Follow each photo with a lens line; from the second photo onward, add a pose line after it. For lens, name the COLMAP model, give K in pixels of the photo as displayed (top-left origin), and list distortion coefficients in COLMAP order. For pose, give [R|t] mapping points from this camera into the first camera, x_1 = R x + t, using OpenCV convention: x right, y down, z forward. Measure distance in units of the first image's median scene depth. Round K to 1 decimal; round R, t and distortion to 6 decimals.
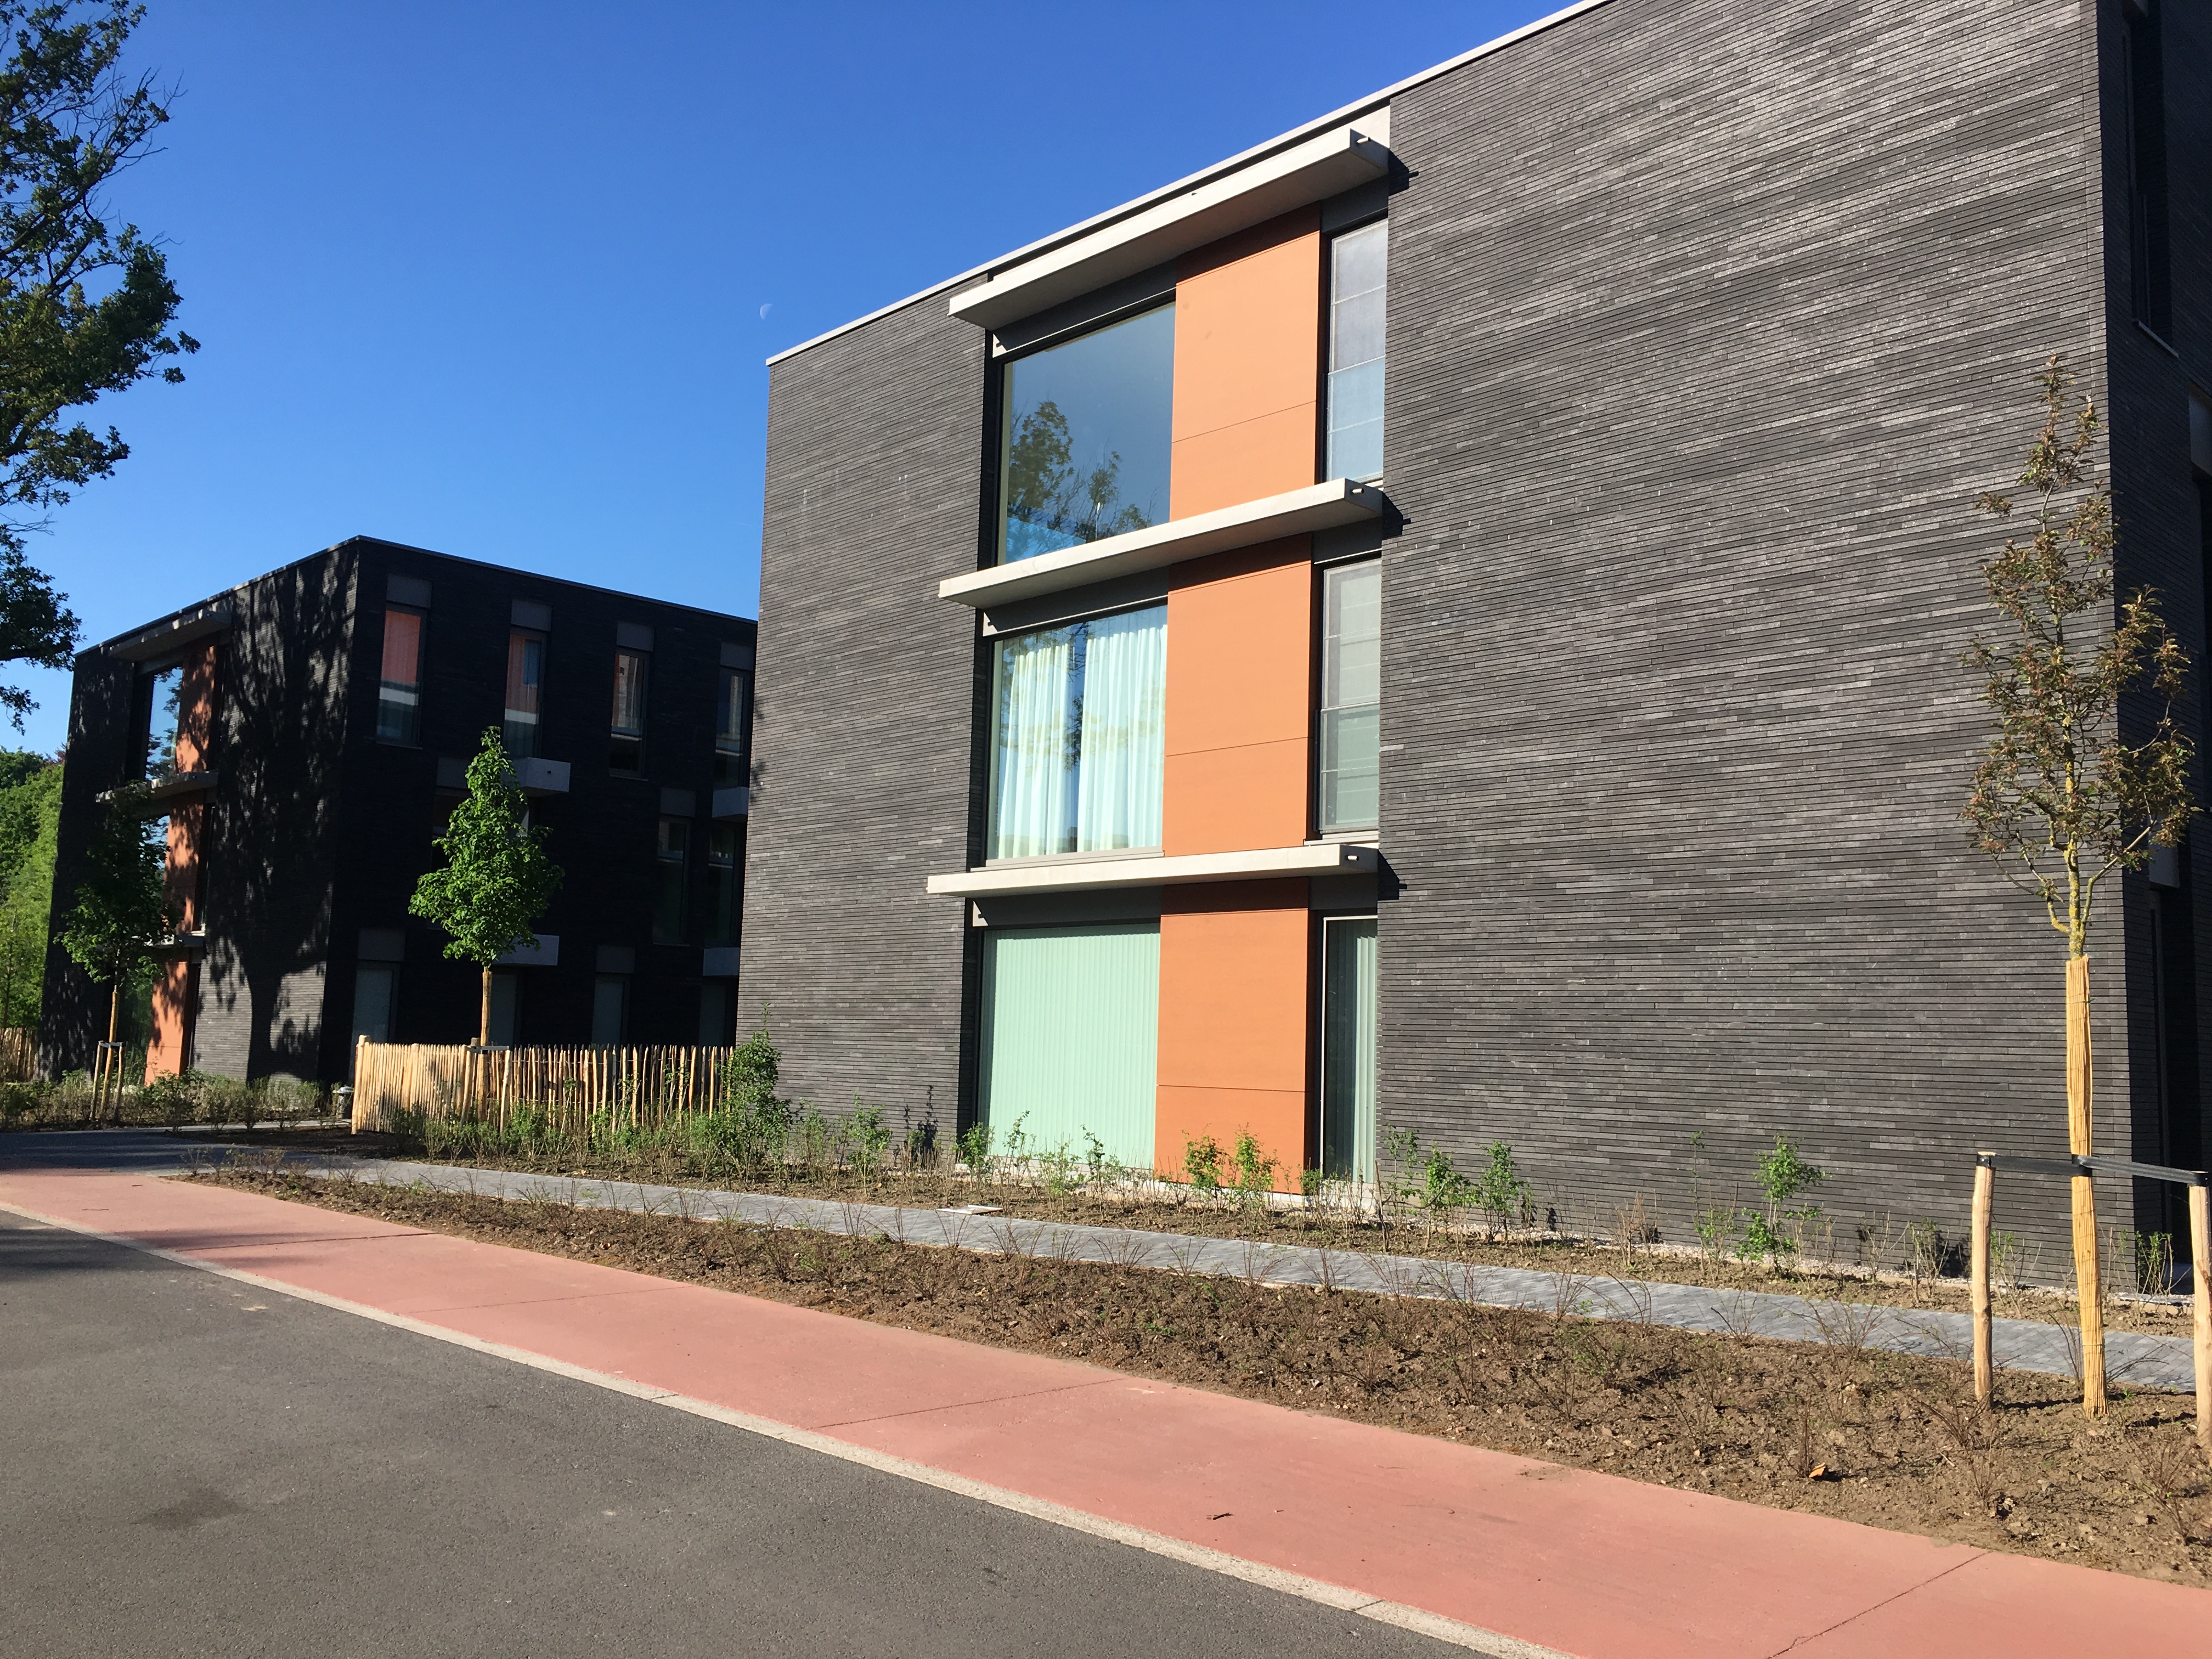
lens RADIAL K [[1886.7, 0, 1106.0], [0, 1886.7, 829.5], [0, 0, 1]] dist [0.055109, -0.084791]
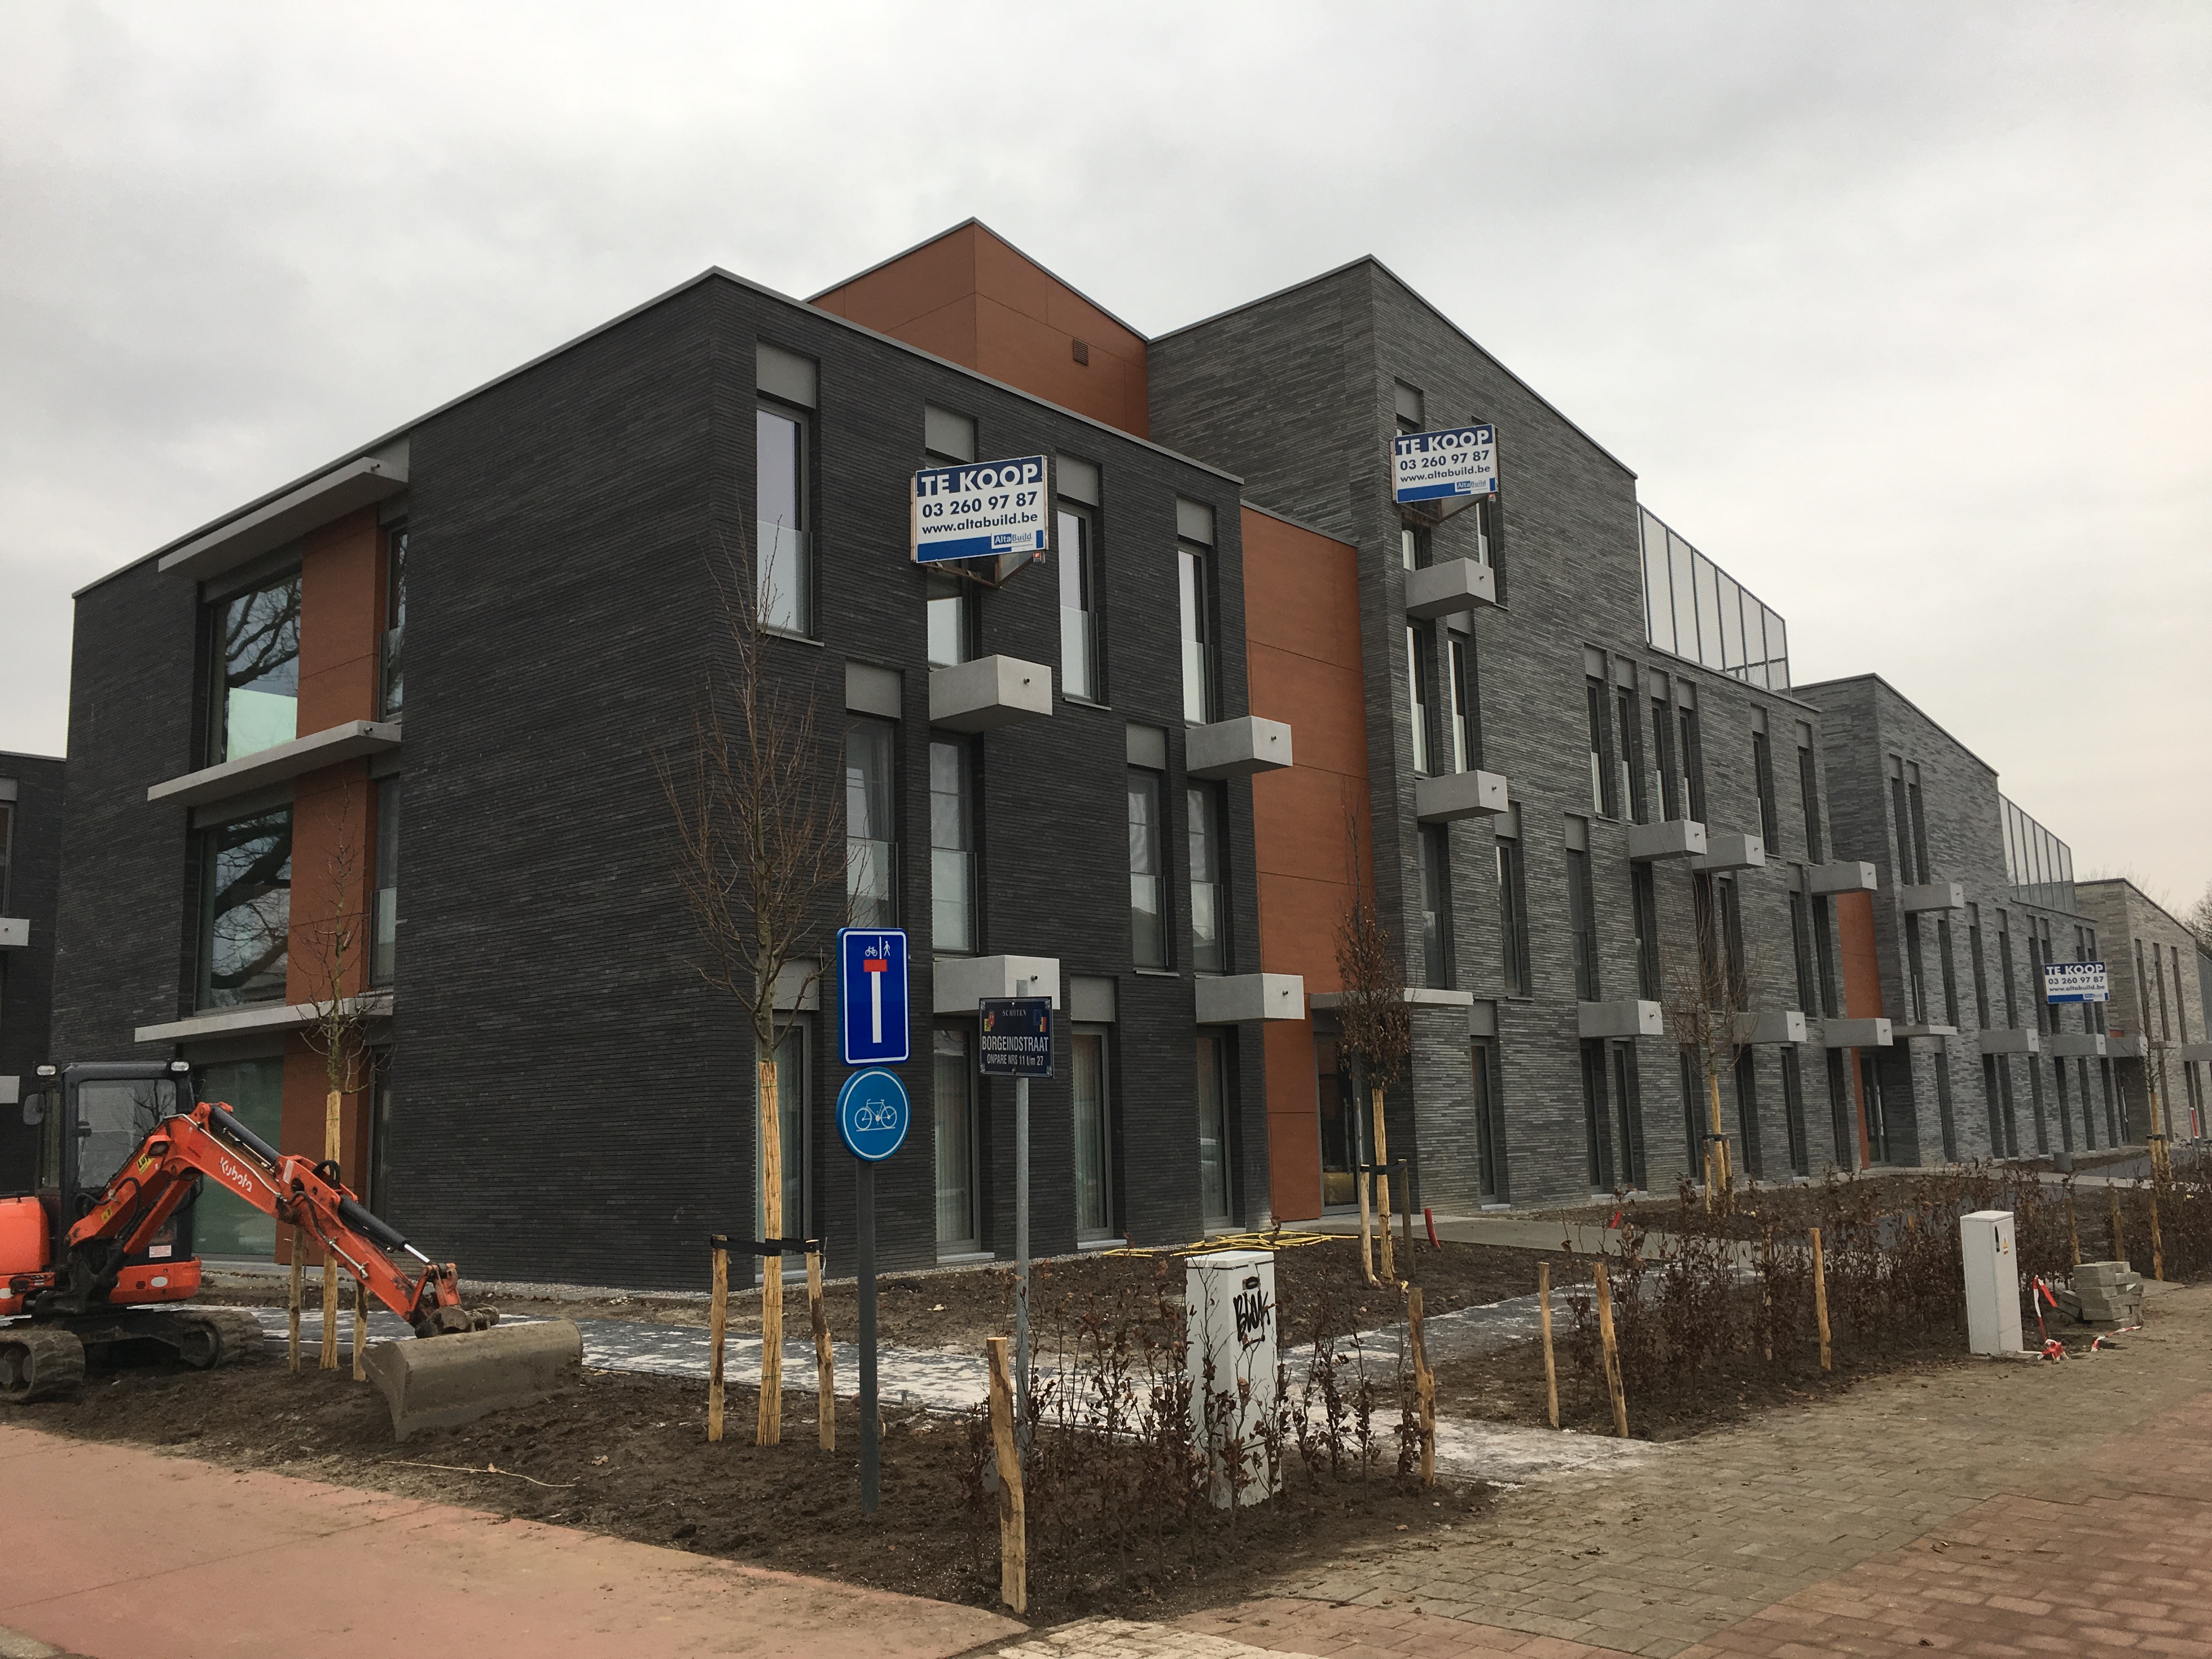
lens RADIAL K [[1886.7, 0, 1106.0], [0, 1886.7, 829.5], [0, 0, 1]] dist [0.055109, -0.084791]
pose [[0.993993, -0.038370, 0.102493, 0.568660], [0.042998, 0.998135, -0.043340, -0.032261], [-0.100638, 0.047487, 0.993789, -0.418707]]
